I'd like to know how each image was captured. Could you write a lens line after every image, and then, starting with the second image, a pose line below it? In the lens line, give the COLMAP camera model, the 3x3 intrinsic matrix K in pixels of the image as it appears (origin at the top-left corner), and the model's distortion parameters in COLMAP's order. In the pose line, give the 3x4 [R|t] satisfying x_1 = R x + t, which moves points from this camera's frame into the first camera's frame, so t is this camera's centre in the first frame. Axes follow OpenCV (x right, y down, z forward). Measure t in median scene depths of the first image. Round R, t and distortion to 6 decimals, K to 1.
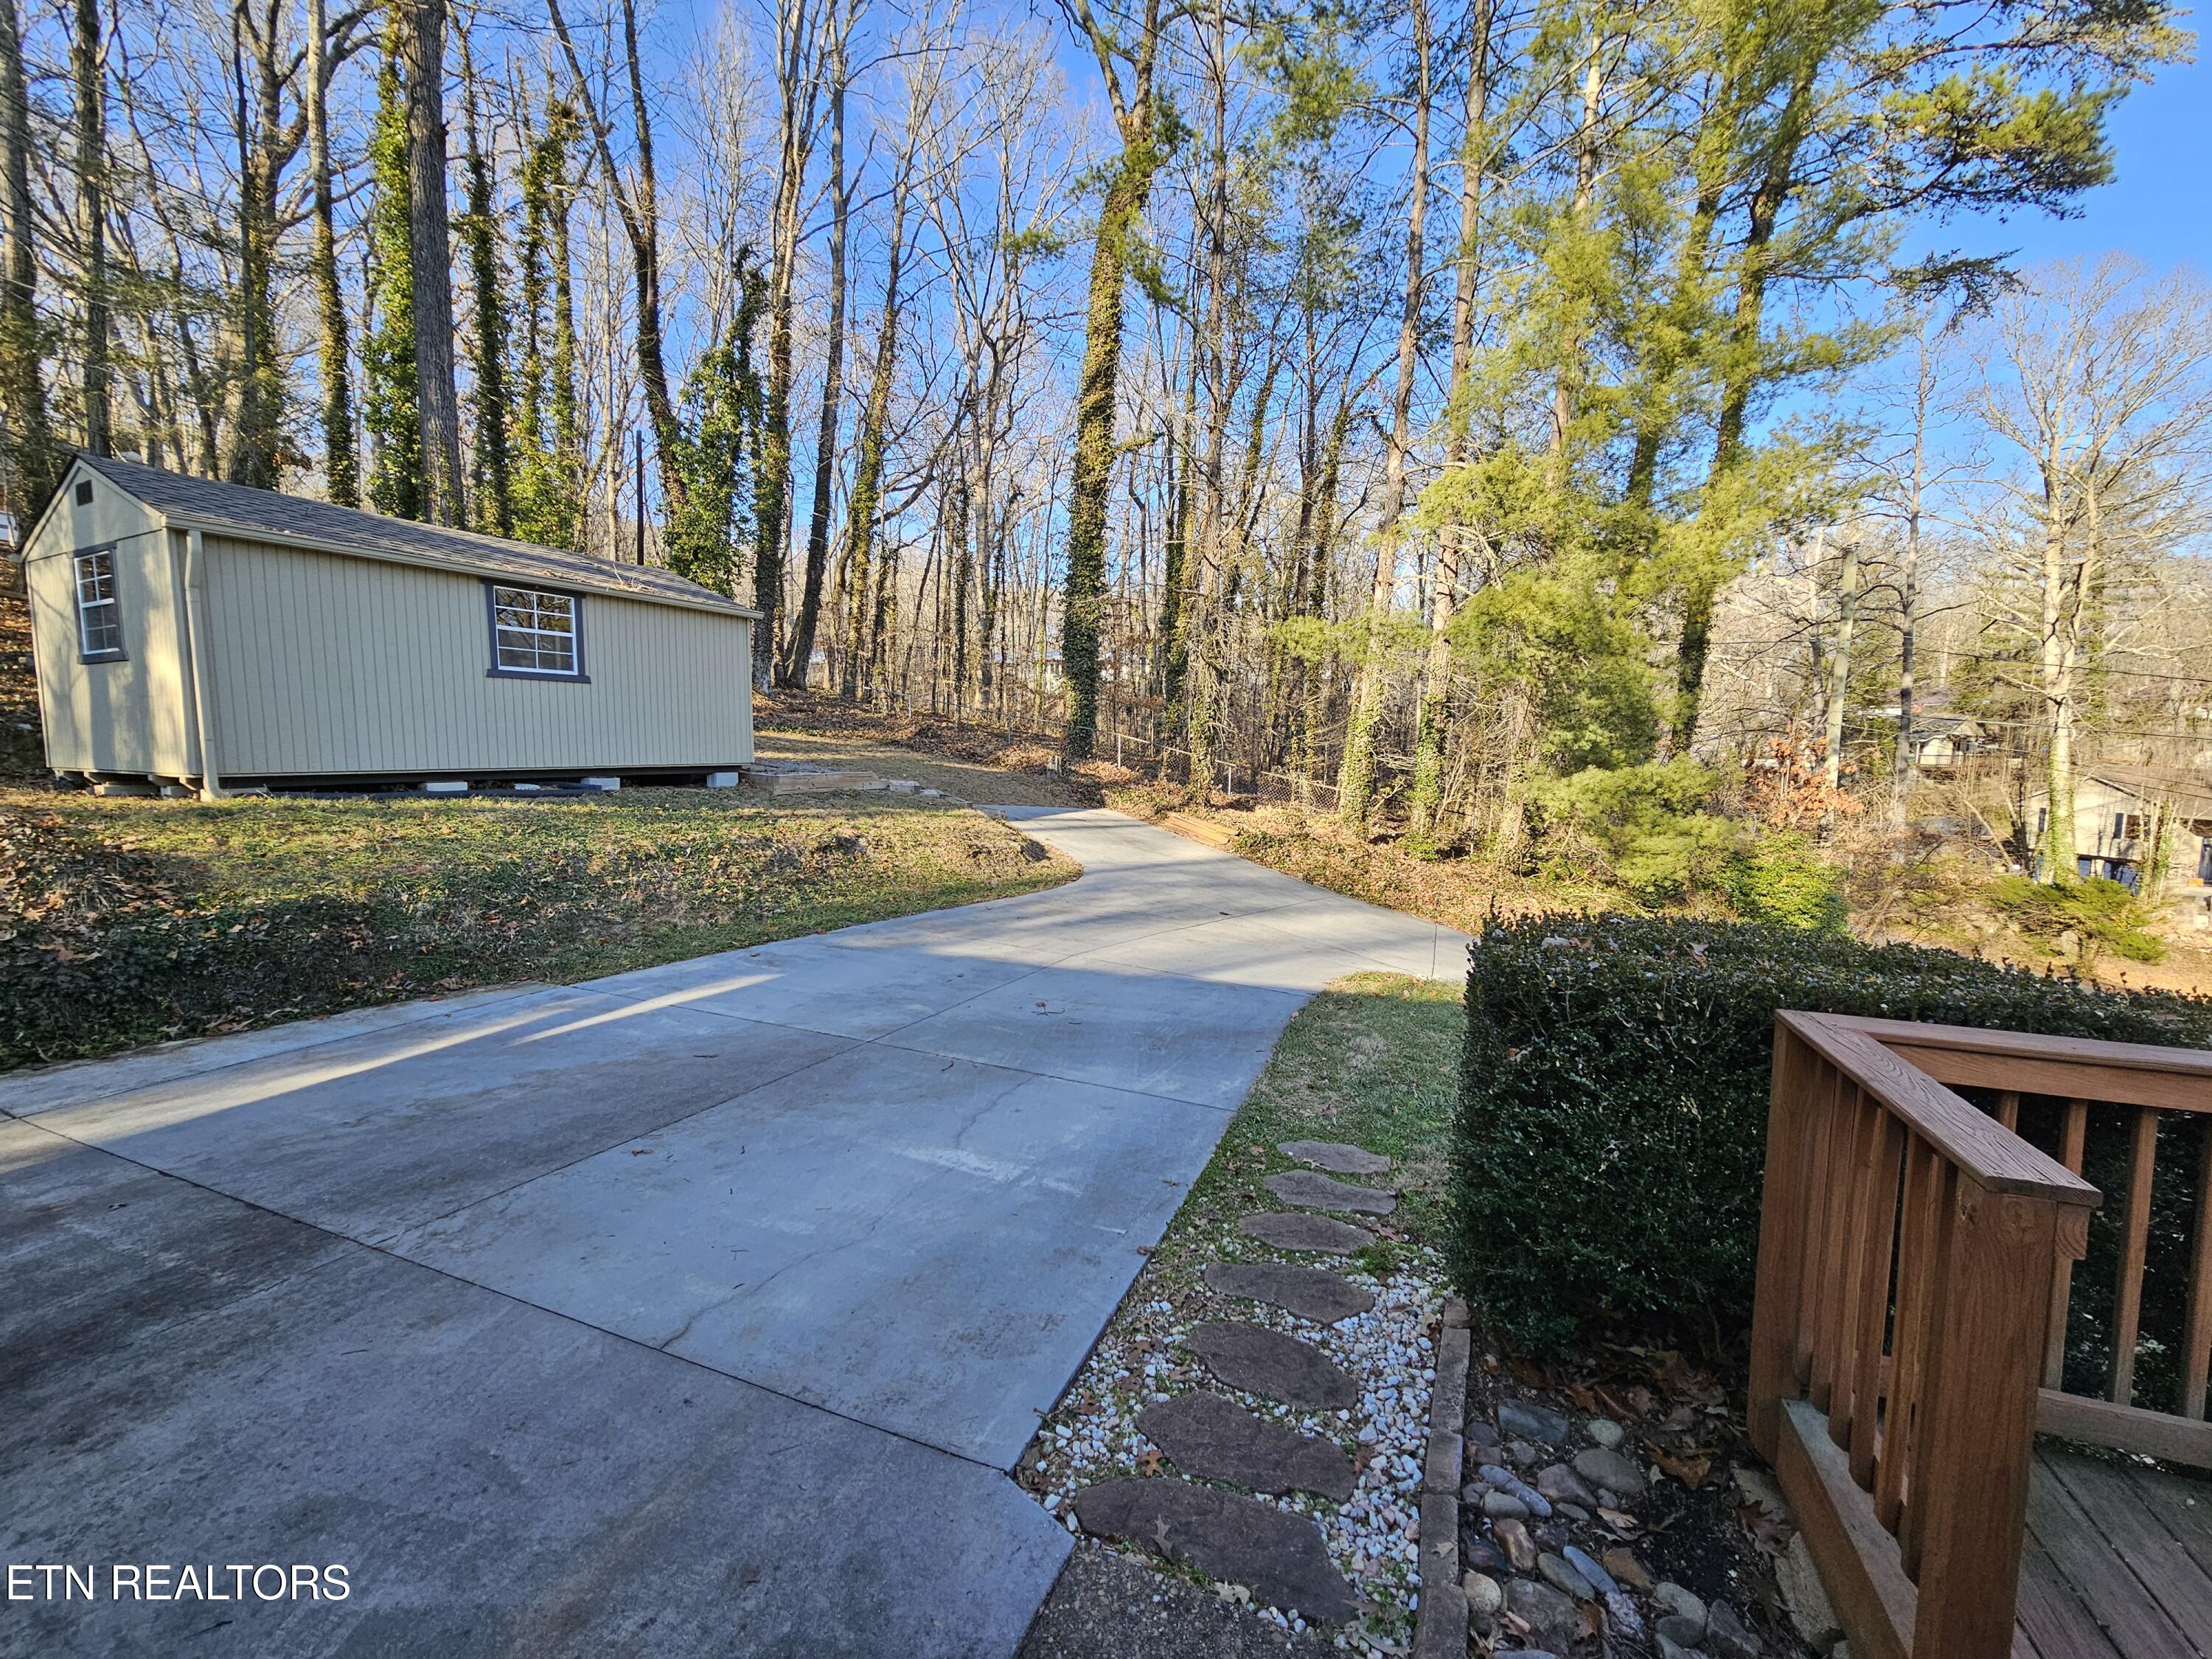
lens RADIAL K [[905.3, 0, 1112.9], [0, 905.3, 833.7], [0, 0, 1]] dist [-0.000583, -0.000122]
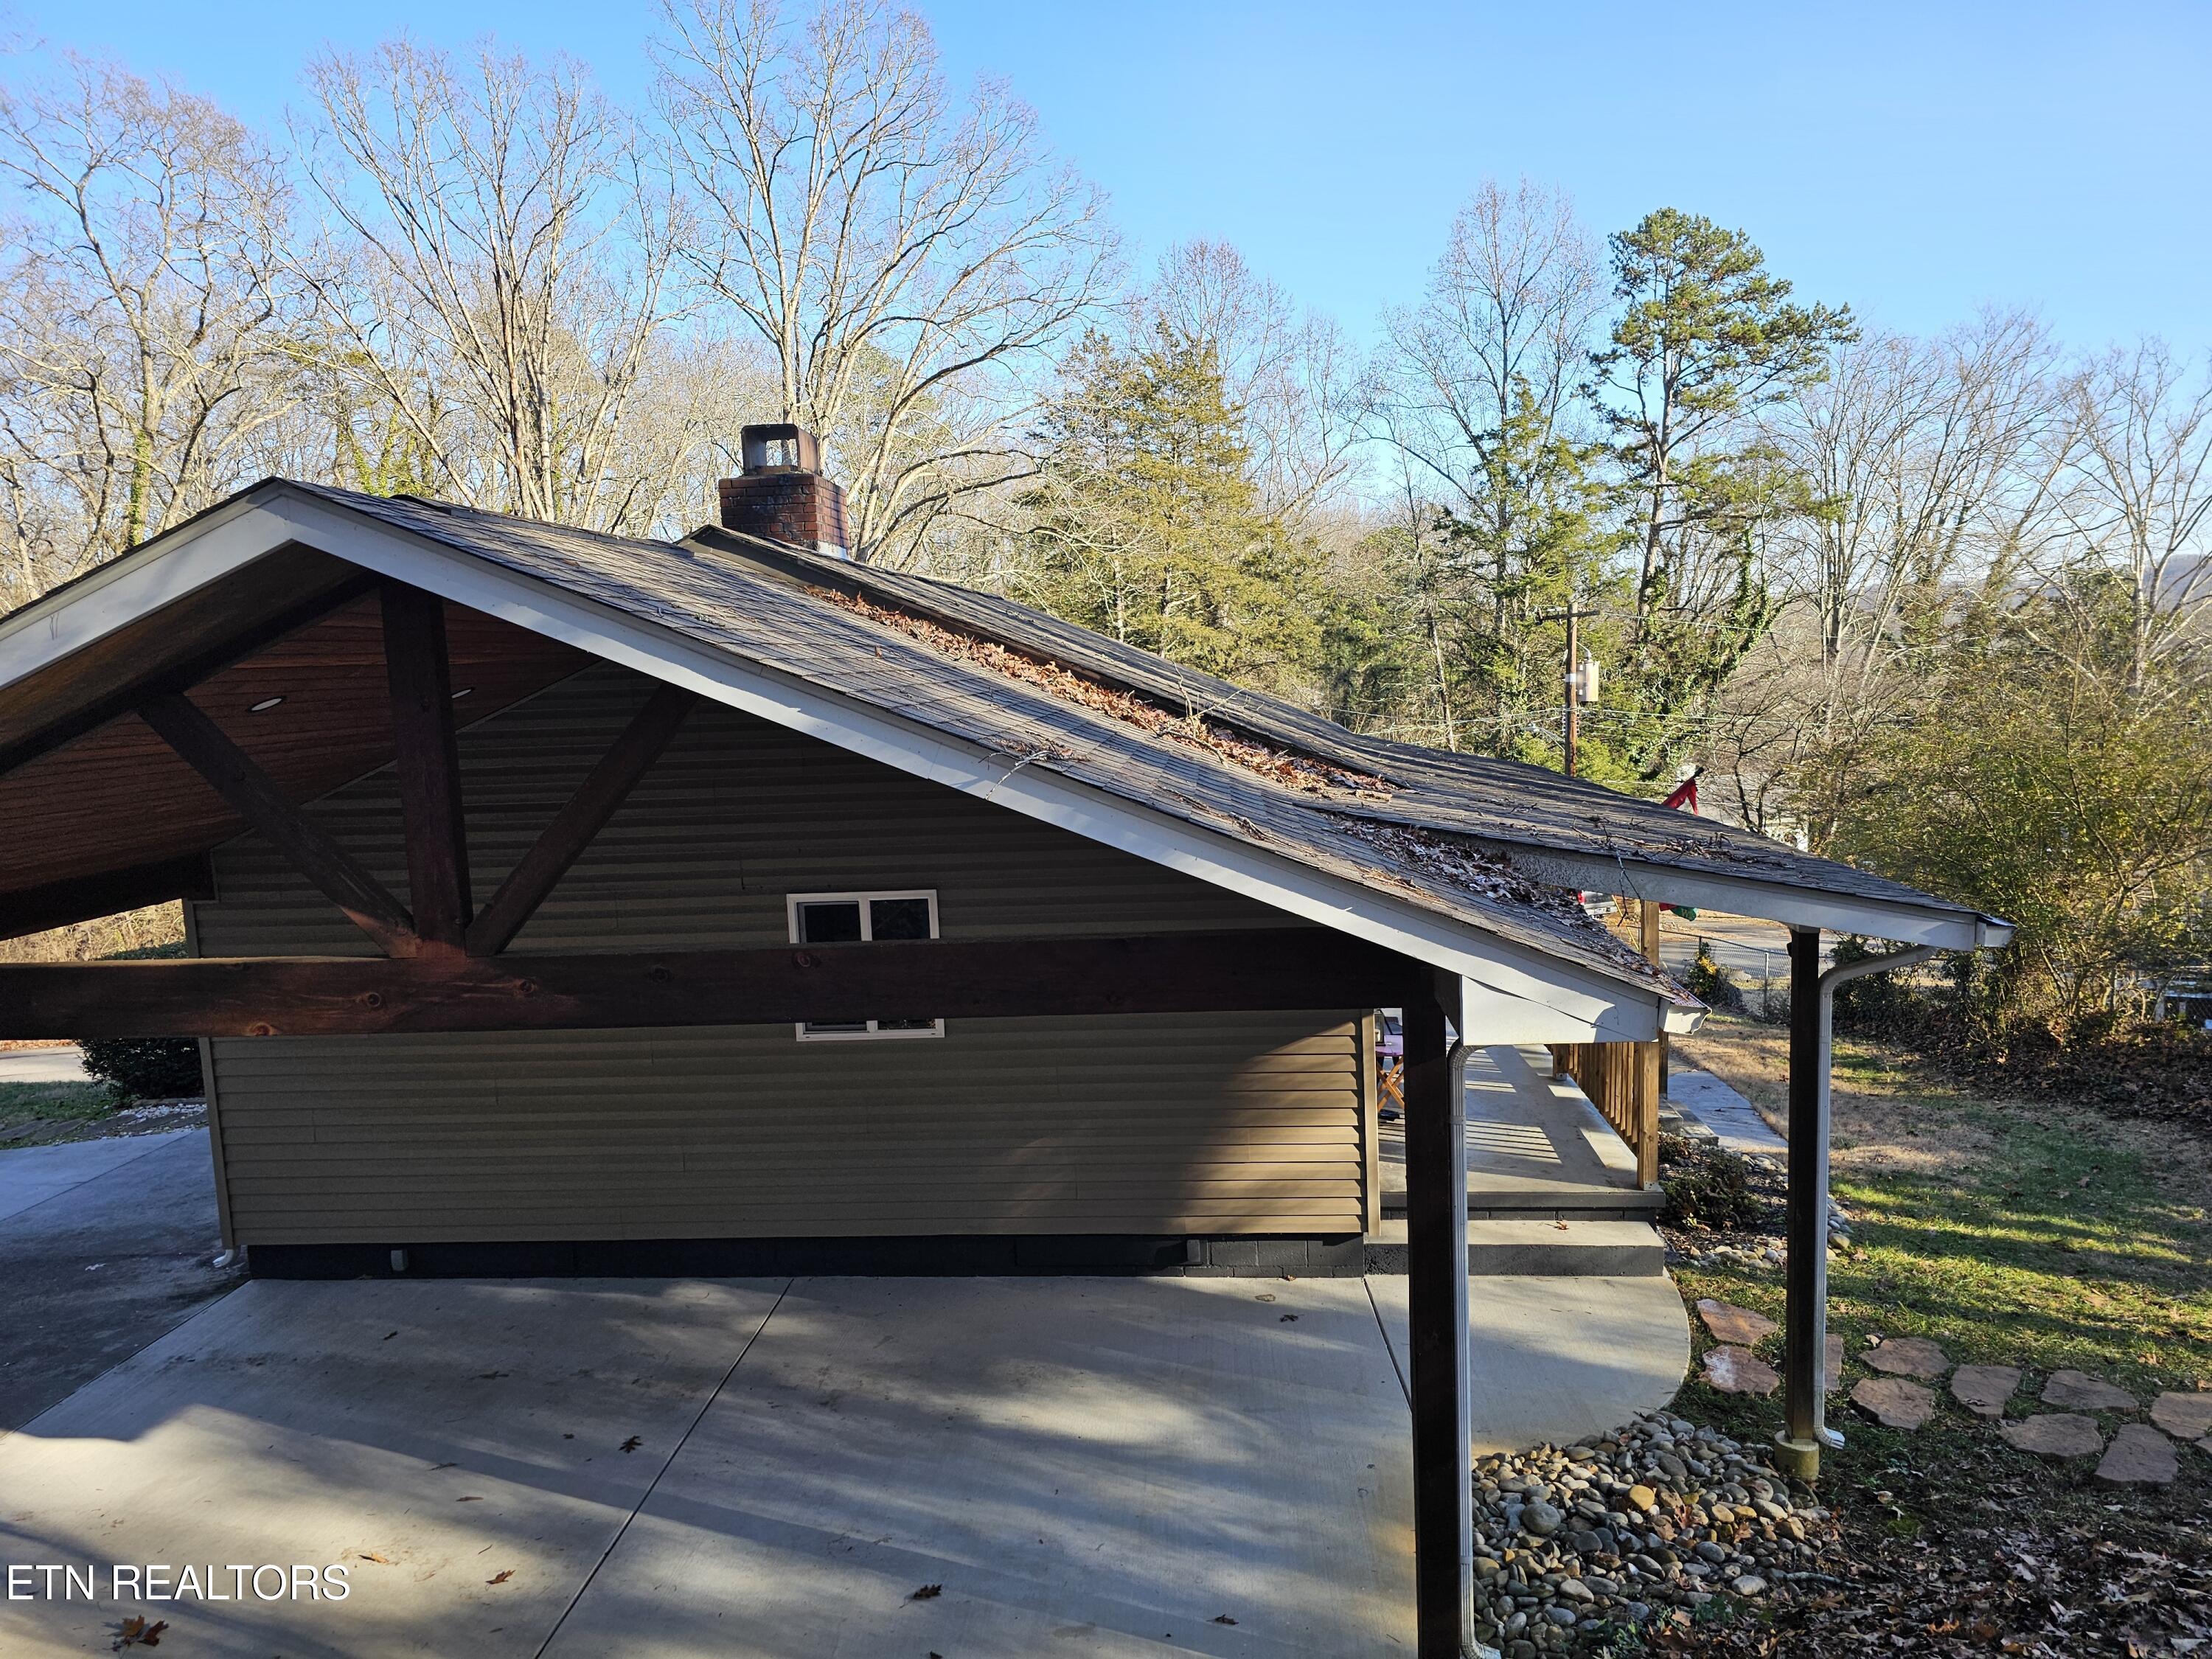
lens RADIAL K [[1504.2, 0, 1106.0], [0, 1504.2, 829.5], [0, 0, 1]] dist [0.068781, -0.075598]
pose [[-0.282883, -0.106676, 0.953204, -3.274801], [0.138288, 0.978877, 0.150589, -0.395116], [-0.949133, 0.174416, -0.262156, -0.467072]]
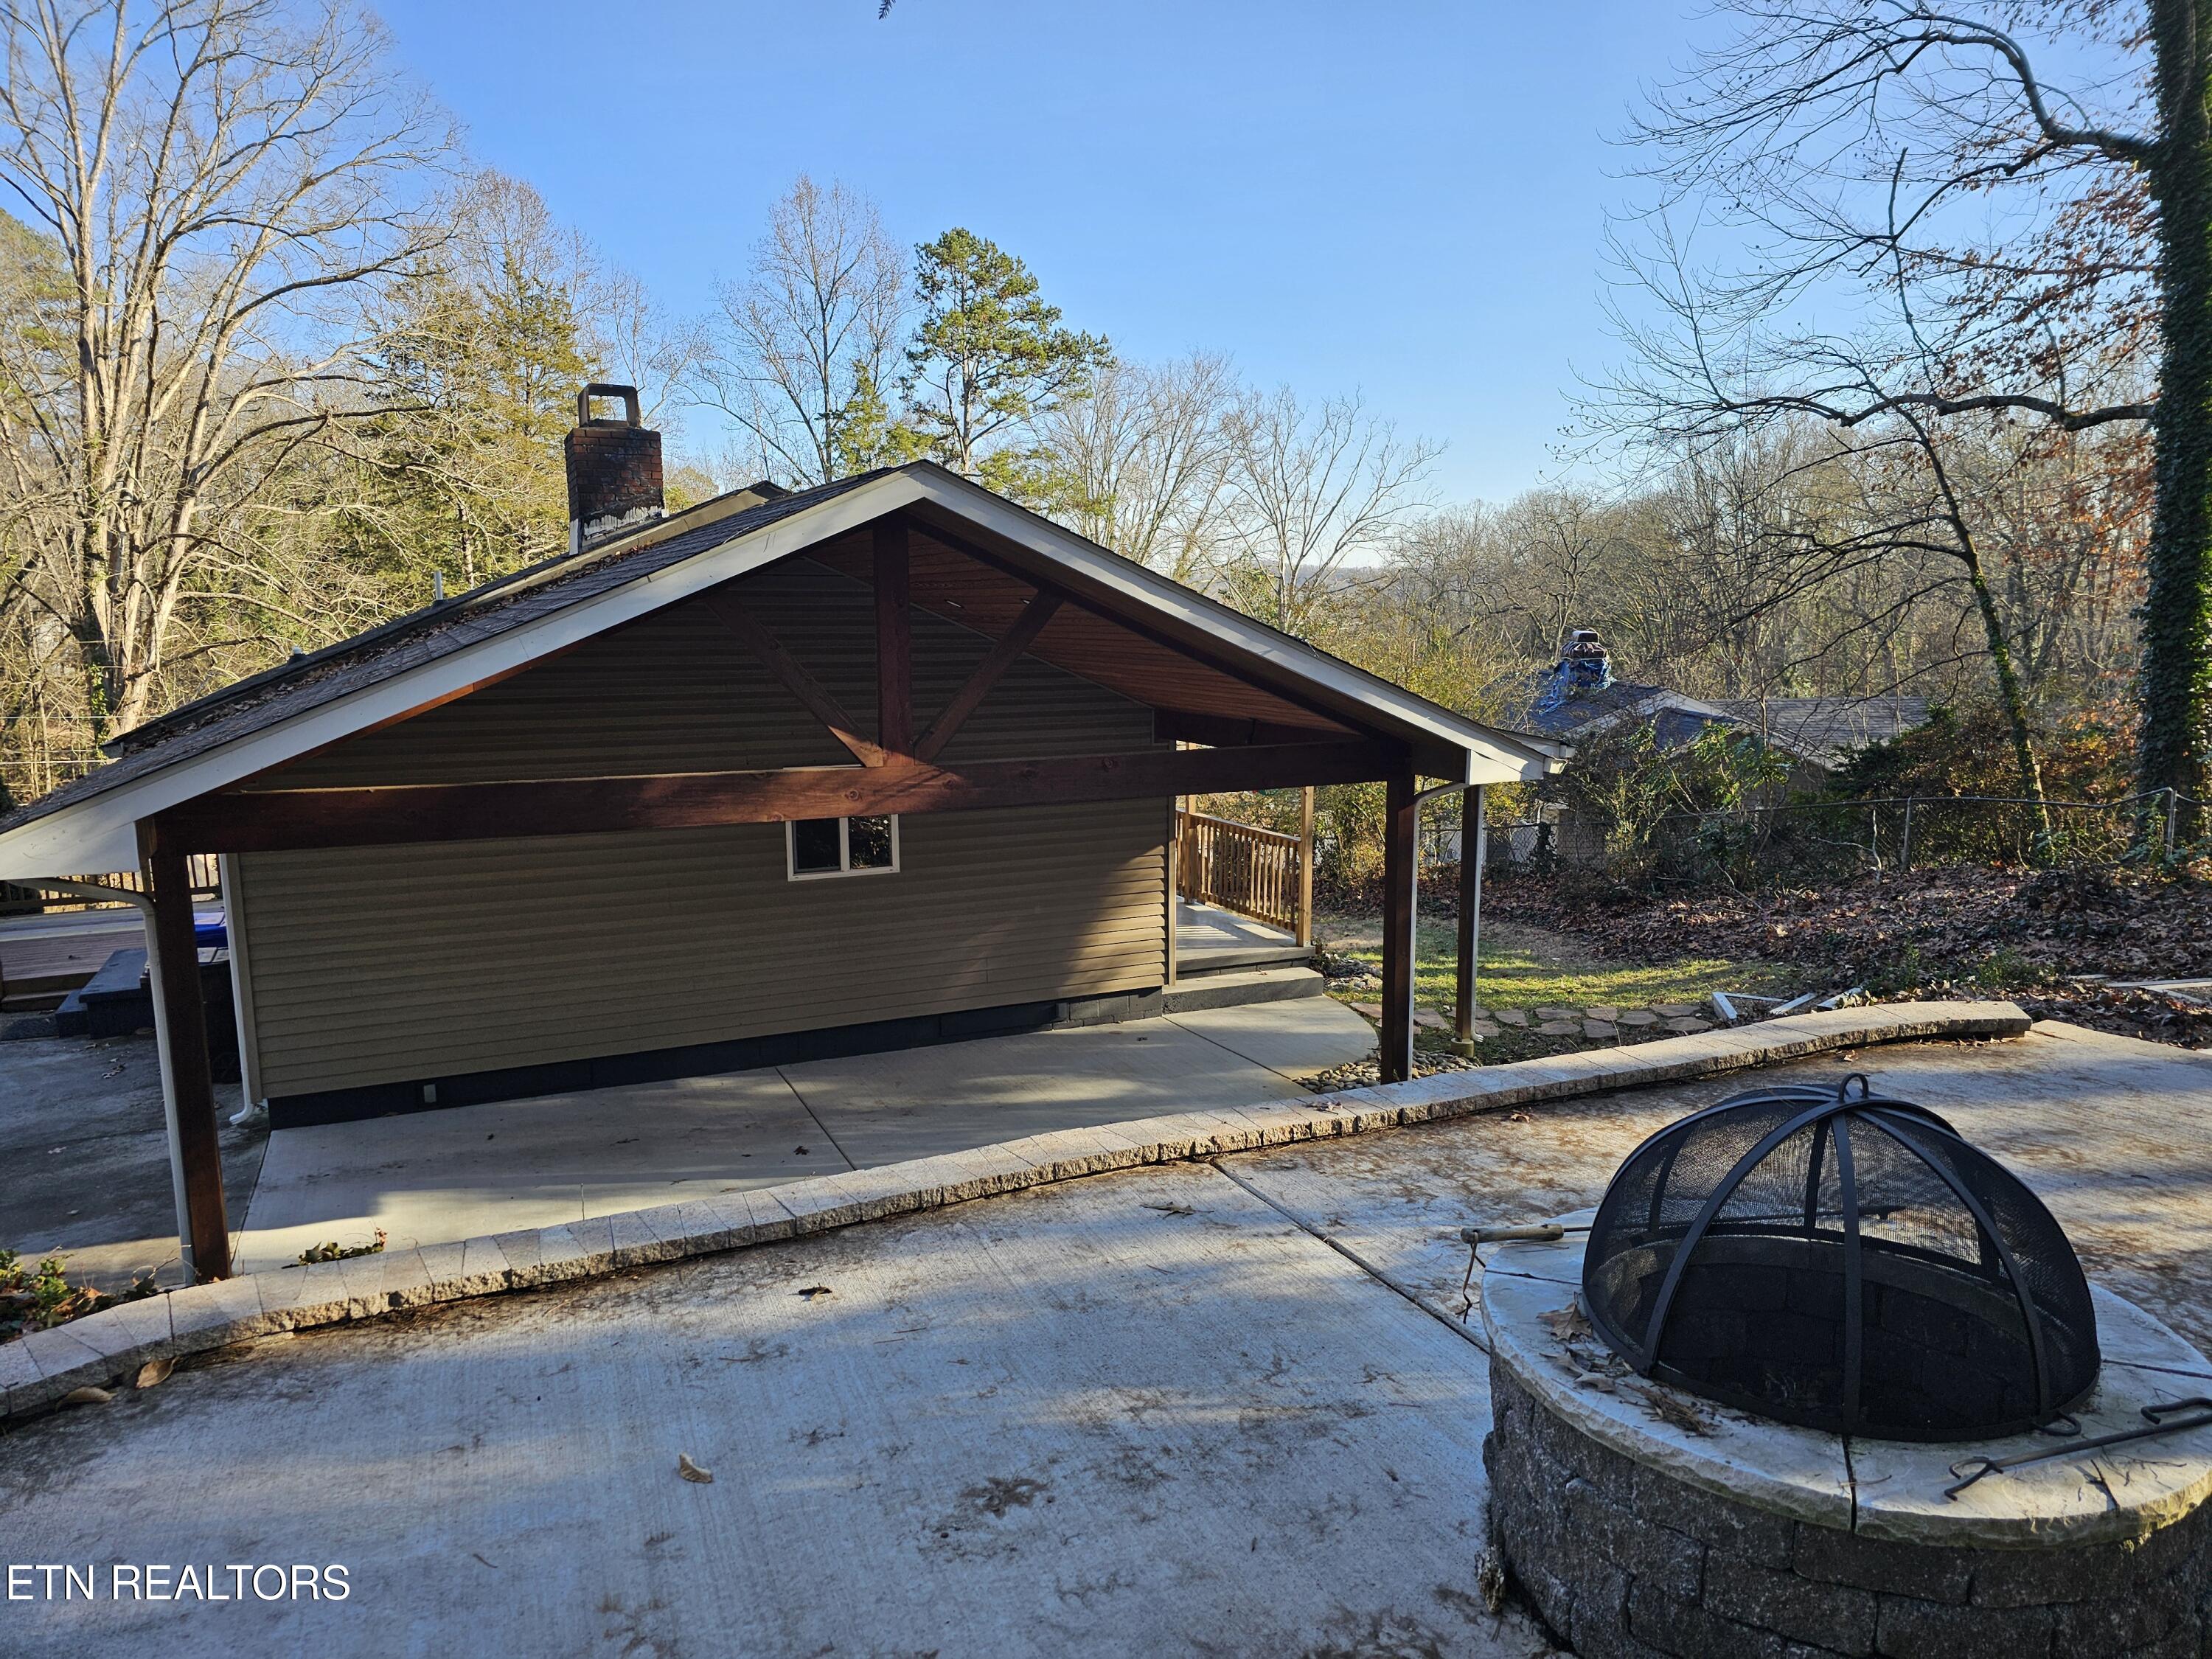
lens RADIAL K [[1497.3, 0, 1106.6], [0, 1497.3, 842.4], [0, 0, 1]] dist [0.070637, -0.062281]
pose [[-0.716440, -0.113469, 0.688360, -3.461270], [0.073031, 0.969066, 0.235750, -0.514277], [-0.693816, 0.219172, -0.685990, 0.844150]]
